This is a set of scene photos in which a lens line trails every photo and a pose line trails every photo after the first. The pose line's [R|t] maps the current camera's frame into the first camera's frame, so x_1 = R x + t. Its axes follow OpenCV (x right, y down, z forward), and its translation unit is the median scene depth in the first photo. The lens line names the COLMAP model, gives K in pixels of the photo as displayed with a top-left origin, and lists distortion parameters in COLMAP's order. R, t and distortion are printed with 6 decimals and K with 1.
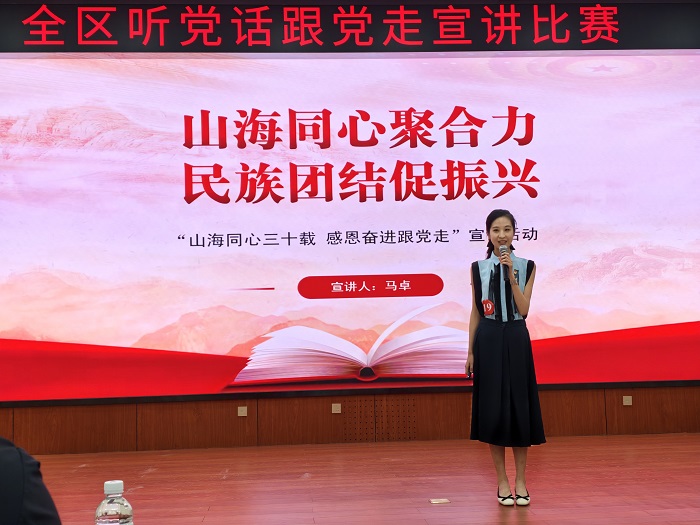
lens RADIAL K [[855.8, 0, 349.4], [0, 855.8, 260.9], [0, 0, 1]] dist [0.120477, 0.000000]
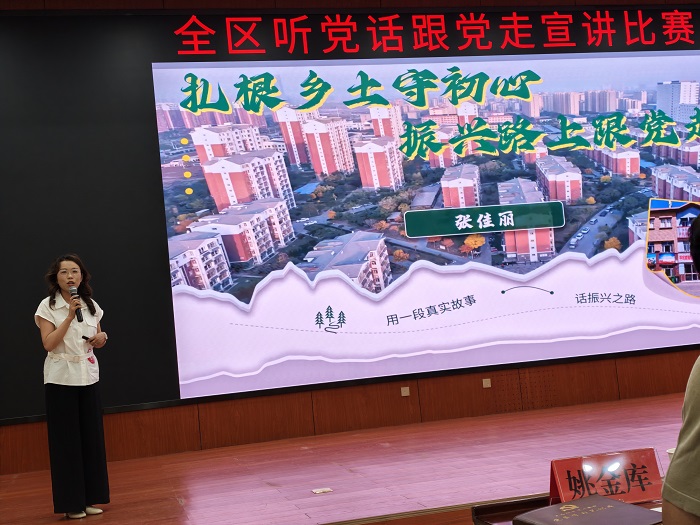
lens RADIAL K [[855.8, 0, 342.4], [0, 855.8, 262.9], [0, 0, 1]] dist [0.120477, 0.000000]
pose [[0.982882, -0.052576, 0.176574, -0.369235], [0.053036, 0.998590, 0.002117, 0.007624], [-0.176437, 0.007284, 0.984285, -0.041343]]
